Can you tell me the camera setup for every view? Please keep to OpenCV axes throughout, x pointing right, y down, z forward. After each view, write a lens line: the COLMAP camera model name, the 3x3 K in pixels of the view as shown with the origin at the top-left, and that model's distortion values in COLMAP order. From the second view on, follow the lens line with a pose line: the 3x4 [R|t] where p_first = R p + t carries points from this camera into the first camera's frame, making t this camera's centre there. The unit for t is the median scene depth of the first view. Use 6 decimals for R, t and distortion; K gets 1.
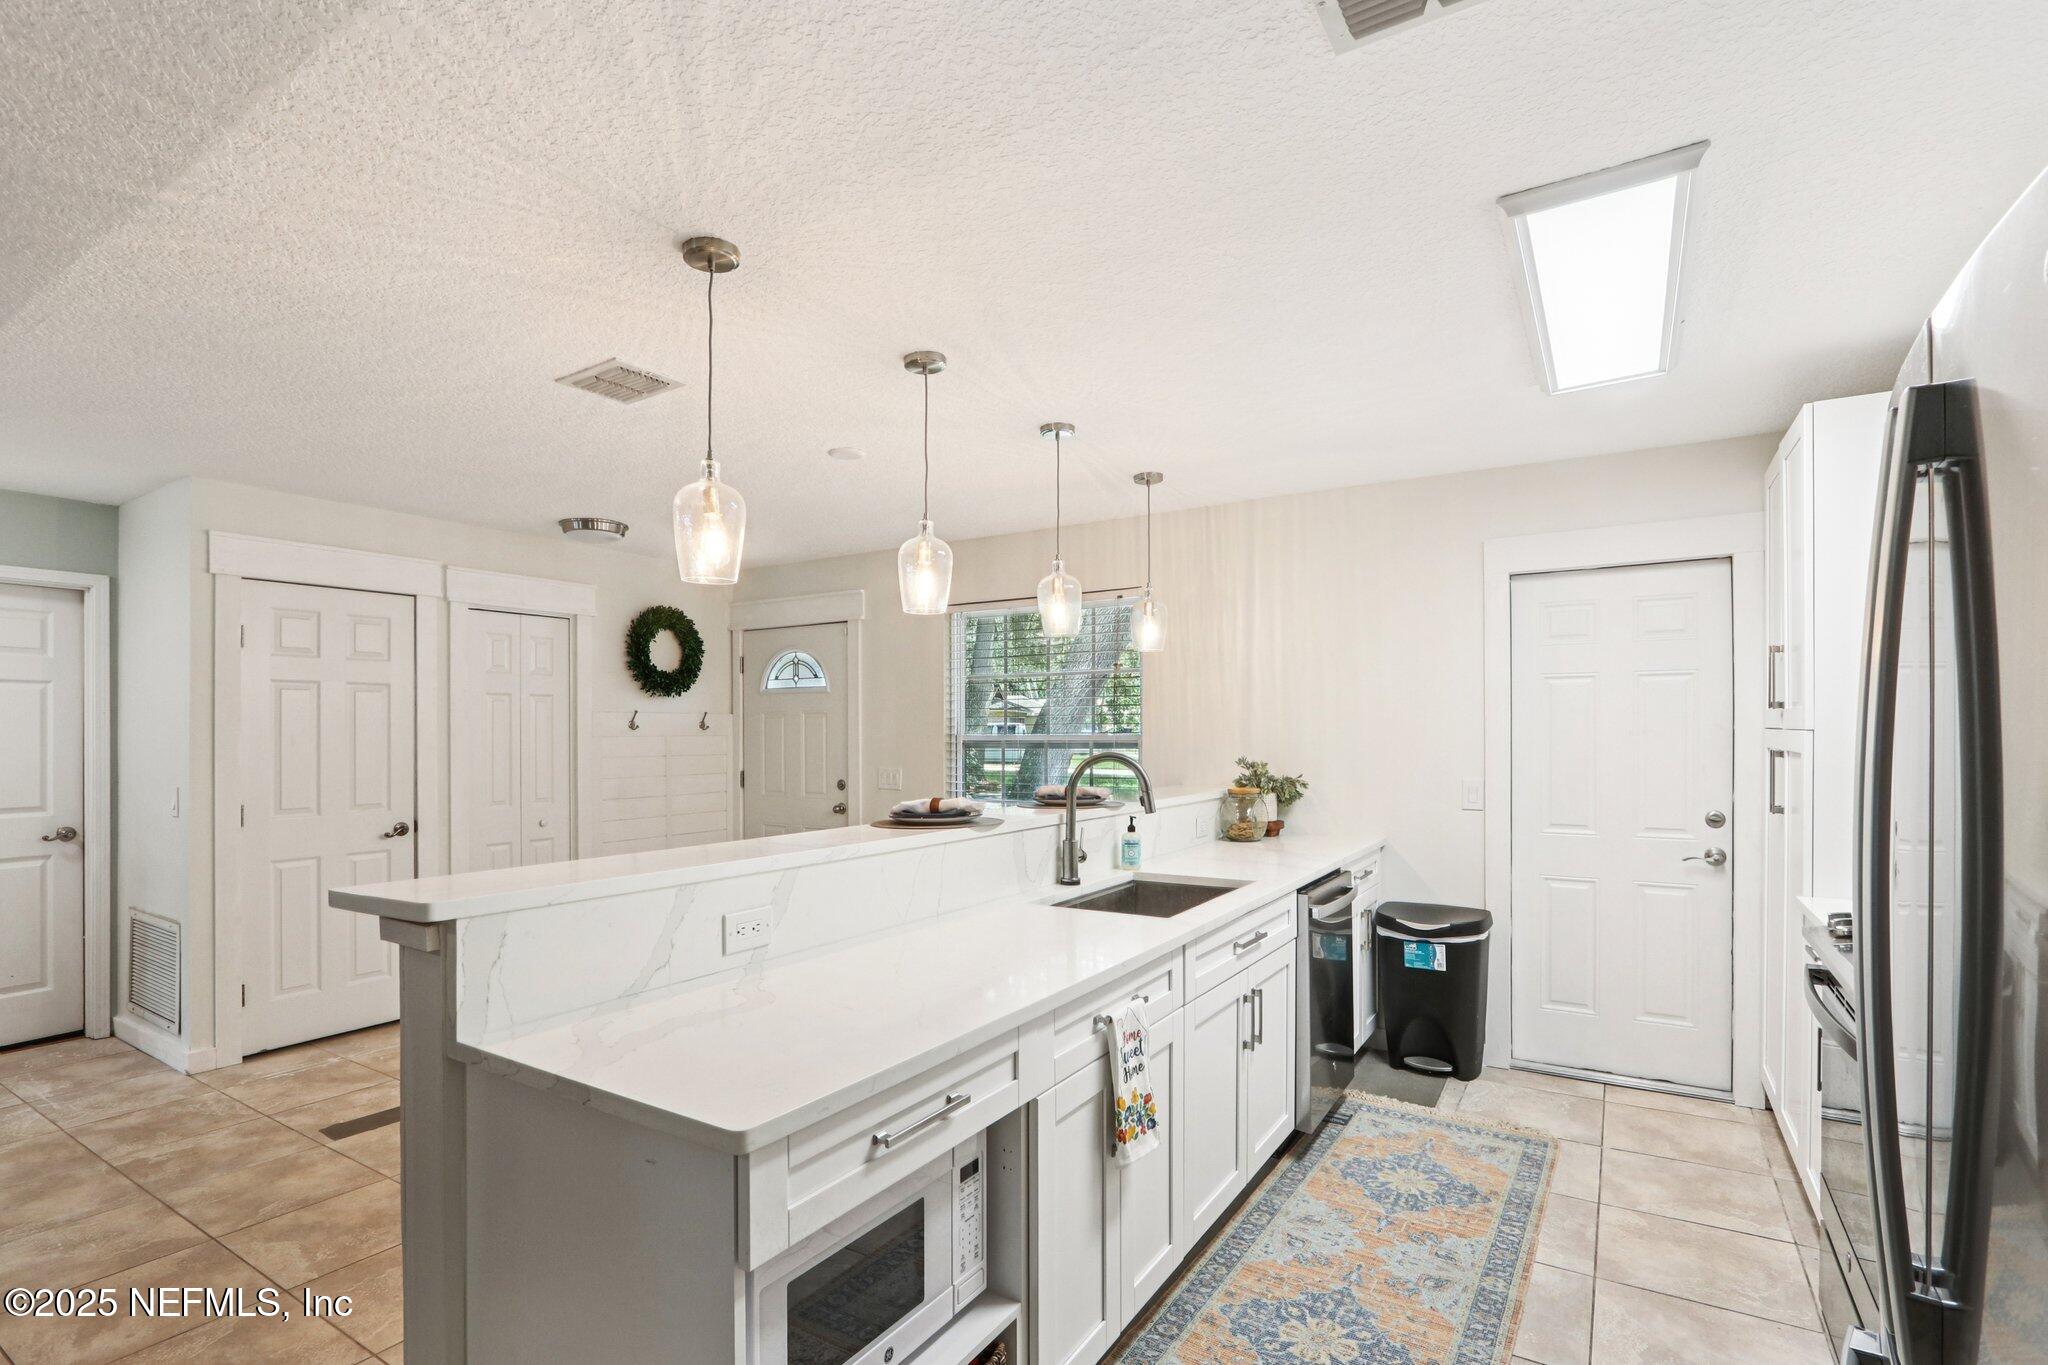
lens RADIAL K [[975.7, 0, 961.1], [0, 975.7, 714.0], [0, 0, 1]] dist [-0.017695, 0.000137]
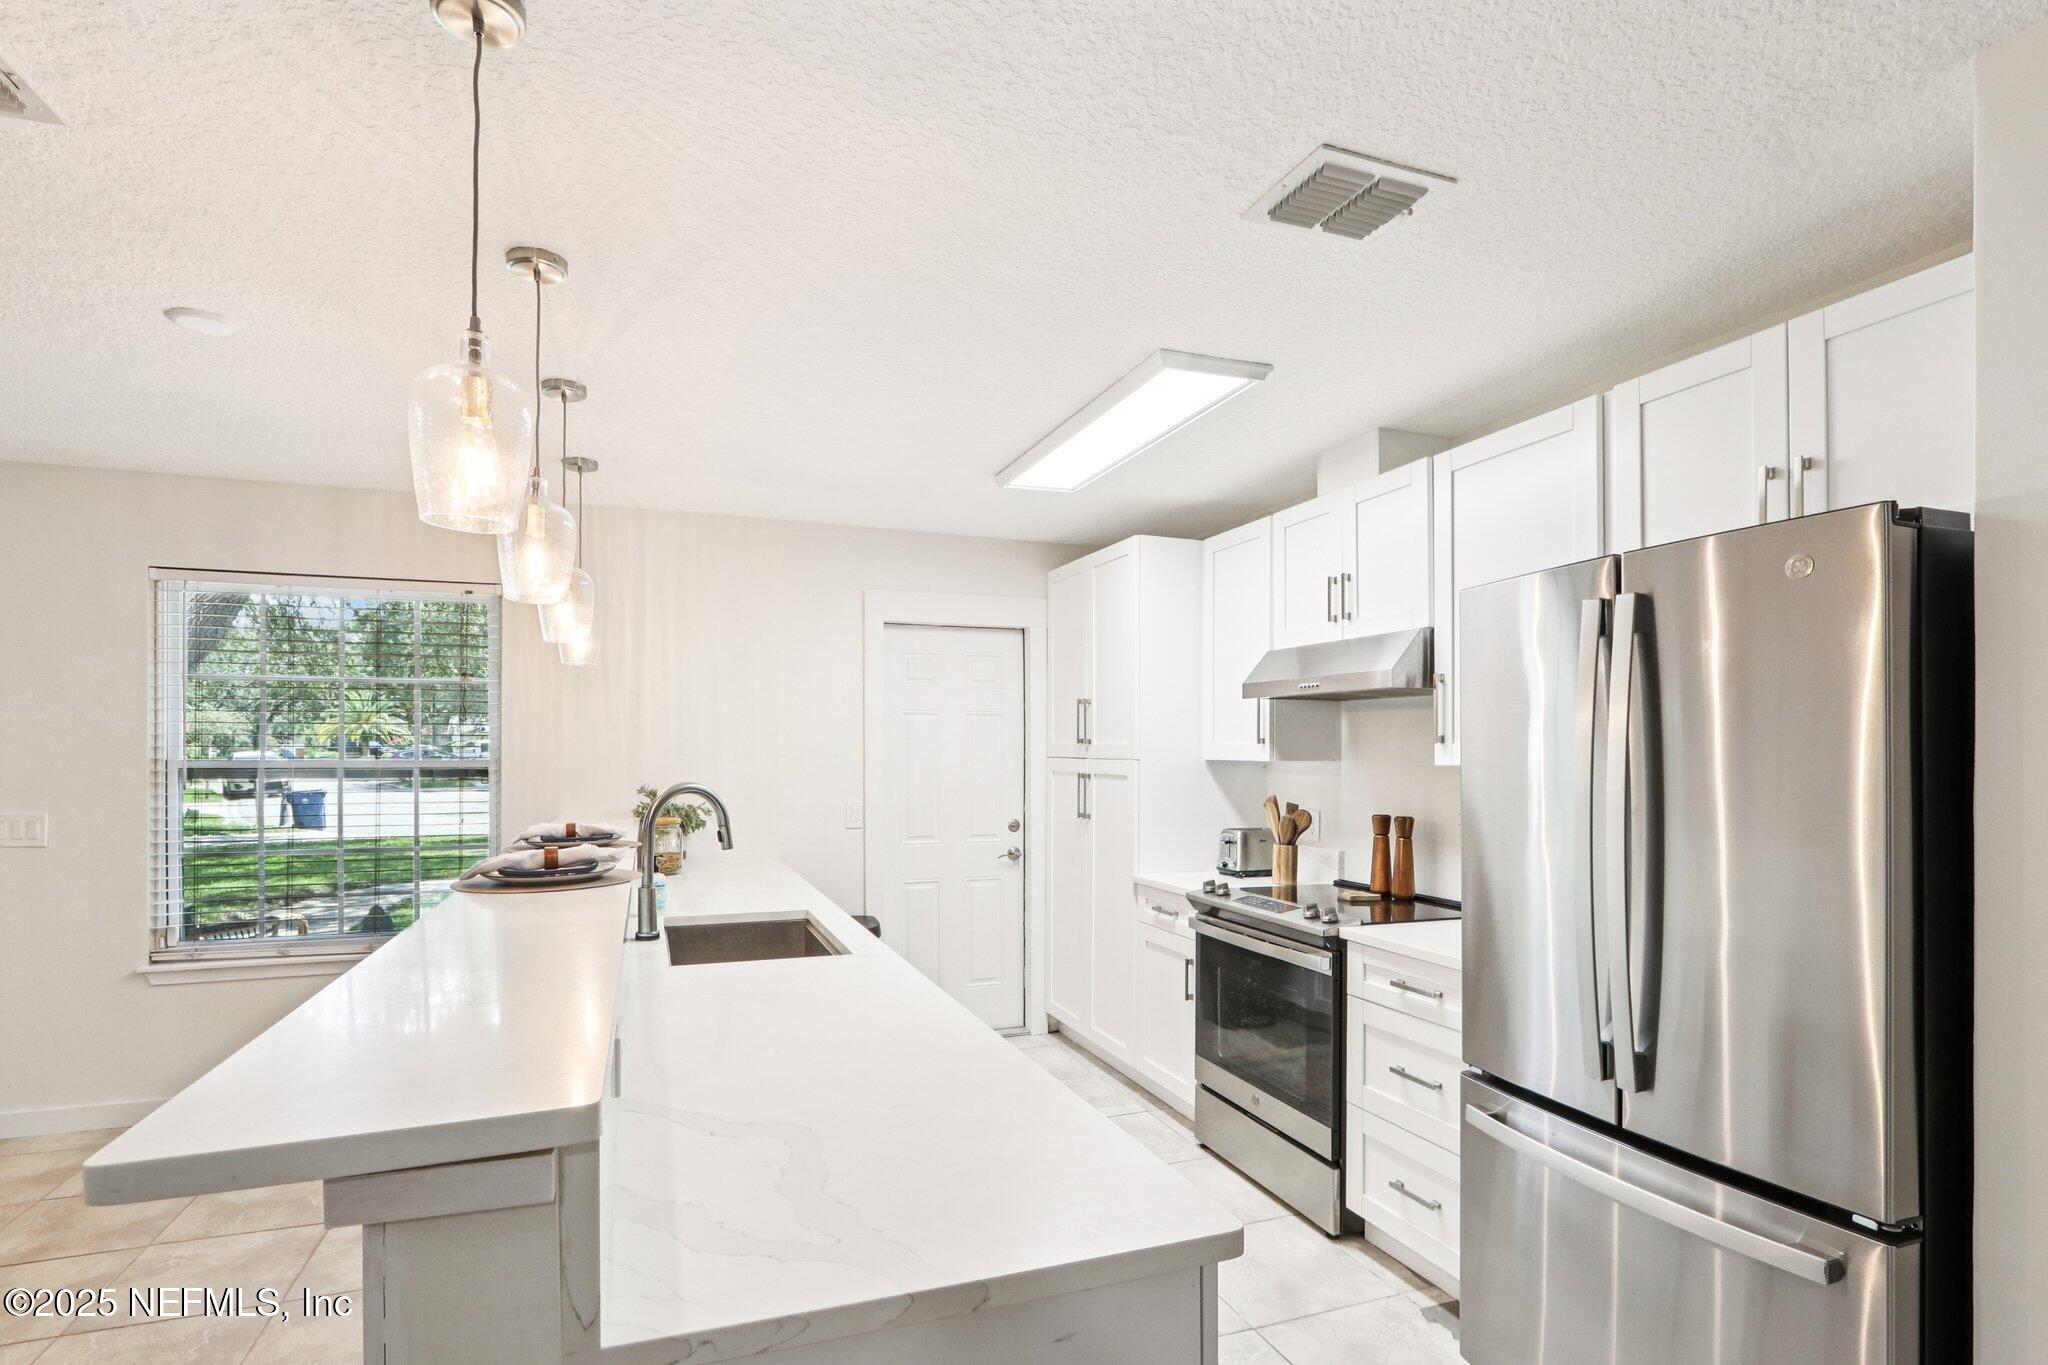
lens RADIAL K [[995.8, 0, 1001.4], [0, 995.8, 747.7], [0, 0, 1]] dist [-0.015017, 0.000606]
pose [[0.591511, 0.010358, 0.806231, -0.354993], [-0.020575, 0.999786, 0.002250, -0.000766], [-0.806035, -0.017919, 0.591597, 0.212142]]
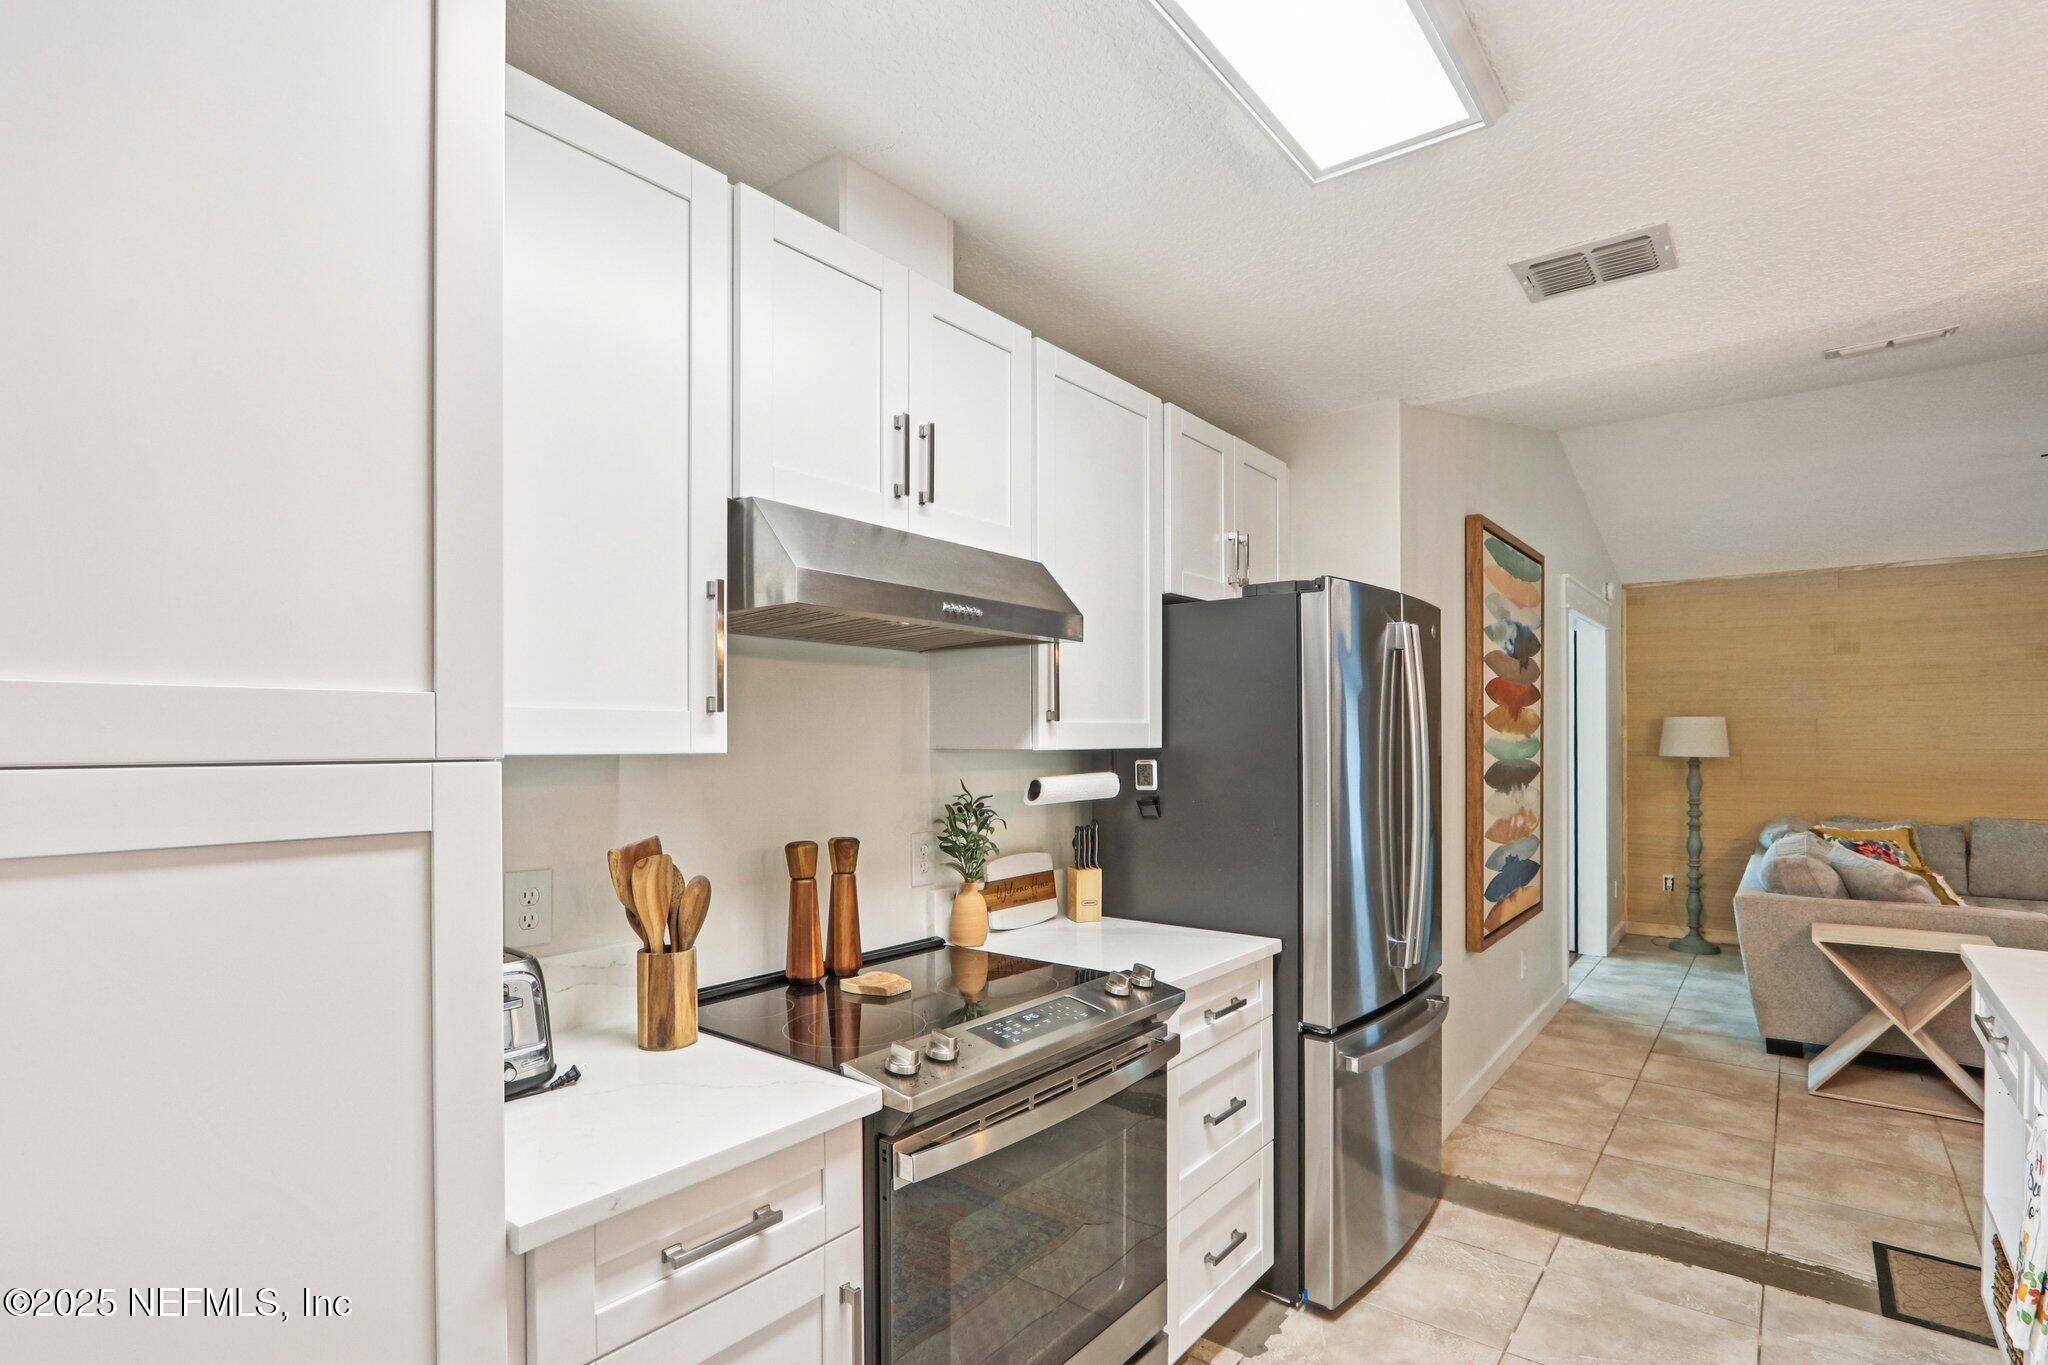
lens RADIAL K [[1008.4, 0, 1010.4], [0, 1008.4, 735.4], [0, 0, 1]] dist [0.000805, 0.000744]
pose [[-0.997318, 0.007935, 0.072756, 0.515870], [0.006635, 0.999814, -0.018094, 0.011055], [-0.072886, -0.017562, -0.997186, 1.060401]]
